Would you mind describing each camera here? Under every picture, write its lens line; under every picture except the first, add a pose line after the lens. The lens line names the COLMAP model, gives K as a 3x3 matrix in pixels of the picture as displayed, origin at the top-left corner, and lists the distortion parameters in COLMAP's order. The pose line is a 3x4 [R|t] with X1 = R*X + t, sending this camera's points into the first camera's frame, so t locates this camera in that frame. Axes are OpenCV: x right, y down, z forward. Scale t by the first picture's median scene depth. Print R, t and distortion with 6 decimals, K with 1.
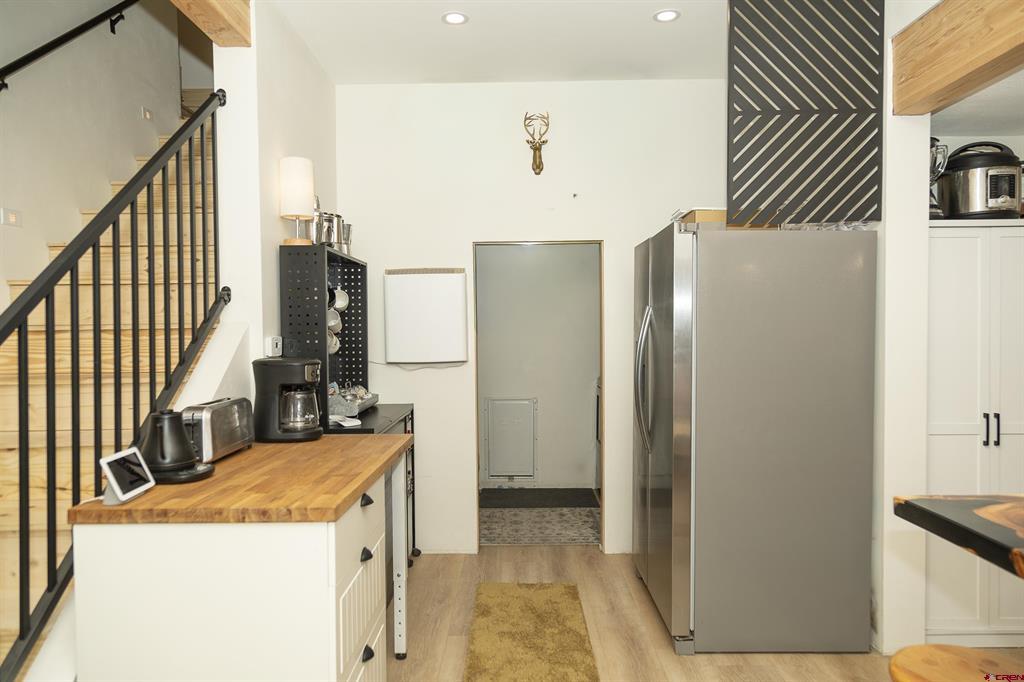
lens RADIAL K [[671.8, 0, 510.1], [0, 671.8, 345.8], [0, 0, 1]] dist [0.004385, 0.000448]
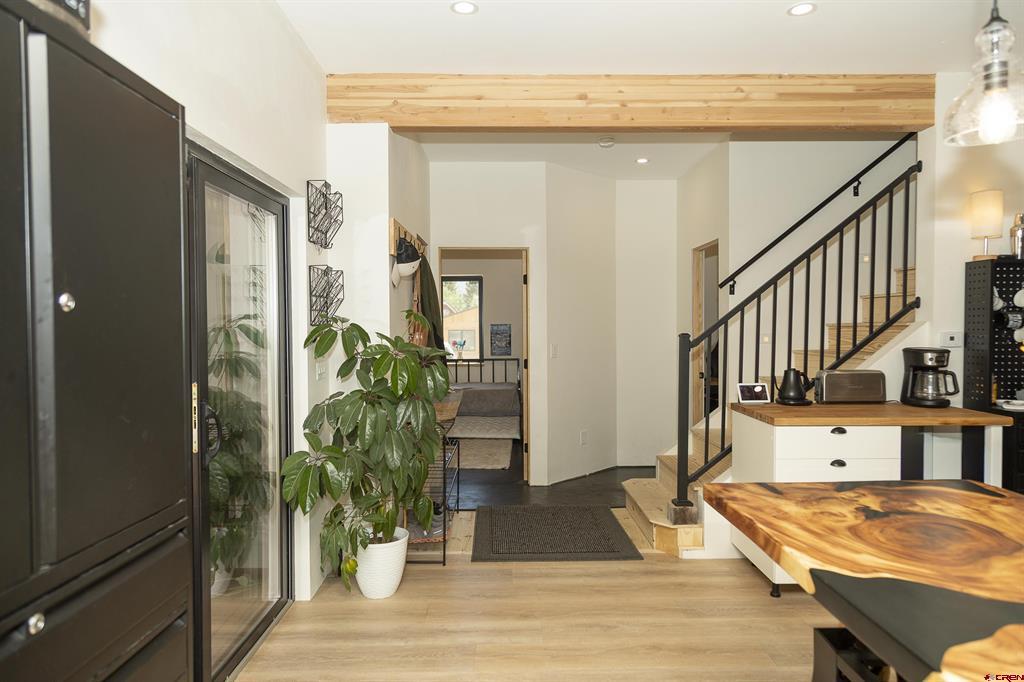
lens RADIAL K [[669.6, 0, 512.0], [0, 669.6, 341.0], [0, 0, 1]] dist [-0.007186, -0.001855]
pose [[0.002587, 0.029608, -0.999558, 1.015622], [-0.015803, 0.999438, 0.029563, -0.021808], [0.999872, 0.015720, 0.003053, 0.120787]]
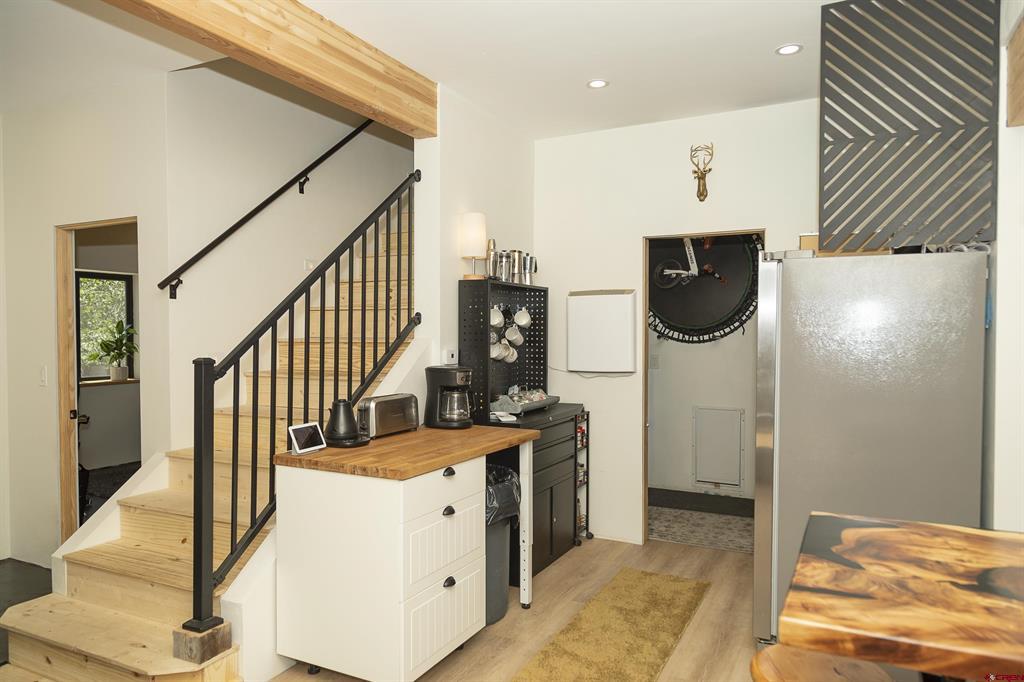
lens RADIAL K [[669.6, 0, 512.0], [0, 669.6, 341.0], [0, 0, 1]] dist [-0.007186, -0.001855]
pose [[0.889256, 0.015508, -0.457146, 0.373653], [-0.020171, 0.999782, -0.005320, -0.026490], [0.456964, 0.013952, 0.889376, -0.128053]]
